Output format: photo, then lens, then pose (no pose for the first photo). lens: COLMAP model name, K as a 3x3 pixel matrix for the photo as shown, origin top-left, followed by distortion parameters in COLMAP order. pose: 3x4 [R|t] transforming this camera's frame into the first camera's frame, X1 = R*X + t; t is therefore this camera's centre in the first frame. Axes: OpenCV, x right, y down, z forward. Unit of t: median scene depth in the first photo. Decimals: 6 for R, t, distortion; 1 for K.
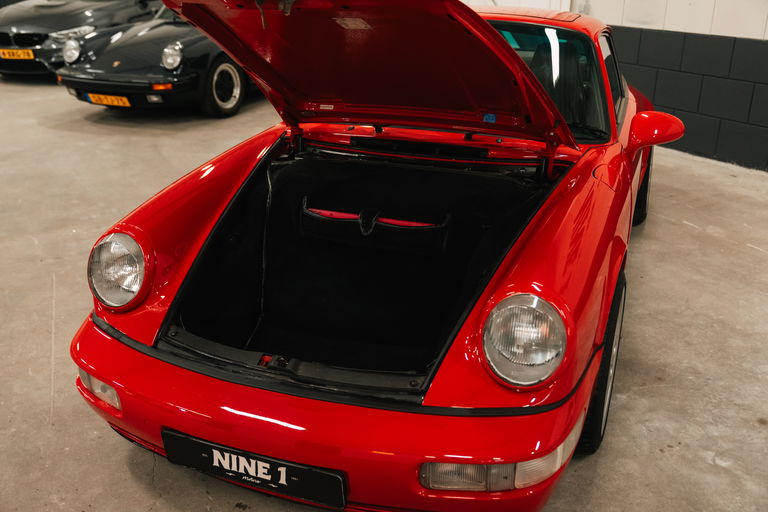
lens RADIAL K [[752.9, 0, 382.9], [0, 752.9, 257.1], [0, 0, 1]] dist [0.013621, 0.000000]
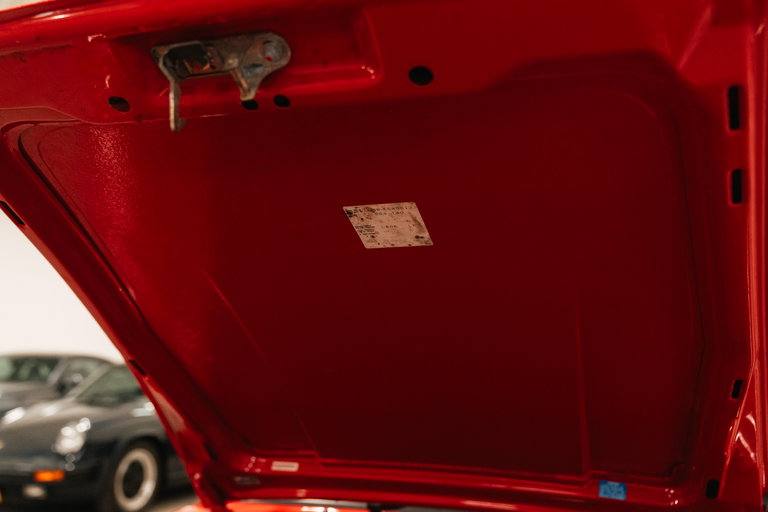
lens RADIAL K [[752.9, 0, 387.1], [0, 752.9, 257.9], [0, 0, 1]] dist [0.013621, 0.000000]
pose [[0.995052, 0.060101, 0.079120, -0.050567], [-0.010645, 0.856211, -0.516517, -0.046898], [-0.098787, 0.513119, 0.852614, 0.433844]]
